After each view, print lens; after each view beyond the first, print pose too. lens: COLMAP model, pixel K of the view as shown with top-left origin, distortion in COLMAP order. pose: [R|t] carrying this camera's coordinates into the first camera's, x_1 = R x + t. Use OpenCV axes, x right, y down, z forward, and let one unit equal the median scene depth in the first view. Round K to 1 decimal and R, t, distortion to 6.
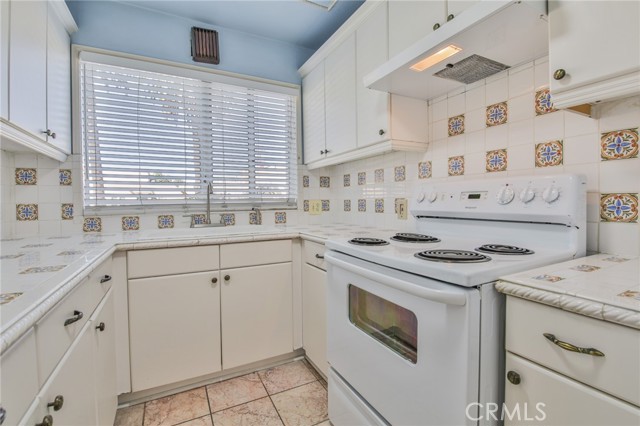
lens RADIAL K [[292.3, 0, 320.9], [0, 292.3, 208.7], [0, 0, 1]] dist [-0.006324, -0.008251]
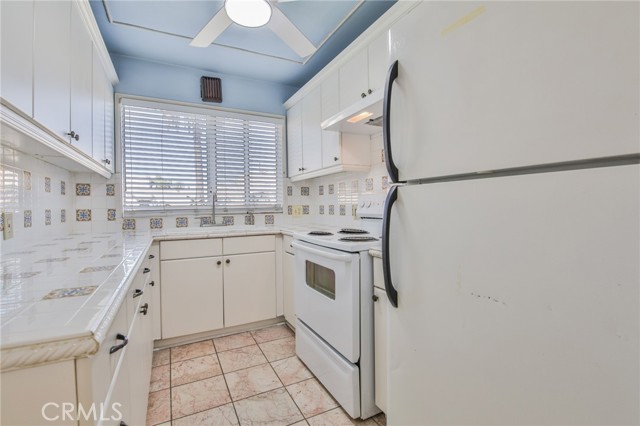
lens RADIAL K [[292.3, 0, 320.9], [0, 292.3, 208.7], [0, 0, 1]] dist [-0.006324, -0.008251]
pose [[0.999998, -0.001611, 0.001180, 0.117807], [0.001628, 0.999897, -0.014262, 0.002723], [-0.001157, 0.014264, 0.999898, -0.385542]]
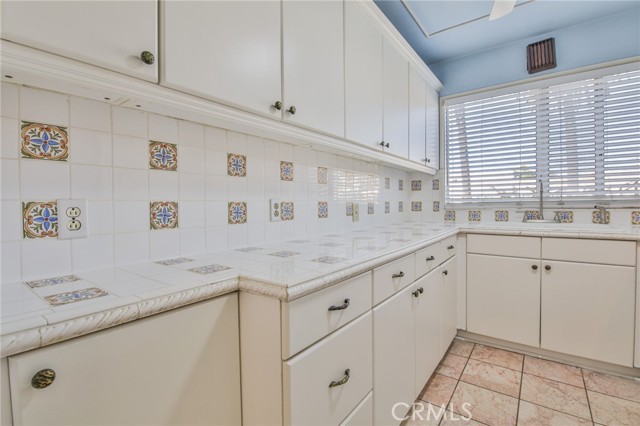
lens RADIAL K [[292.3, 0, 320.9], [0, 292.3, 208.7], [0, 0, 1]] dist [-0.006324, -0.008251]
pose [[0.434232, 0.022334, -0.900524, 0.276037], [-0.013068, 0.999744, 0.018494, 0.001213], [0.900706, 0.003738, 0.434413, -0.248702]]
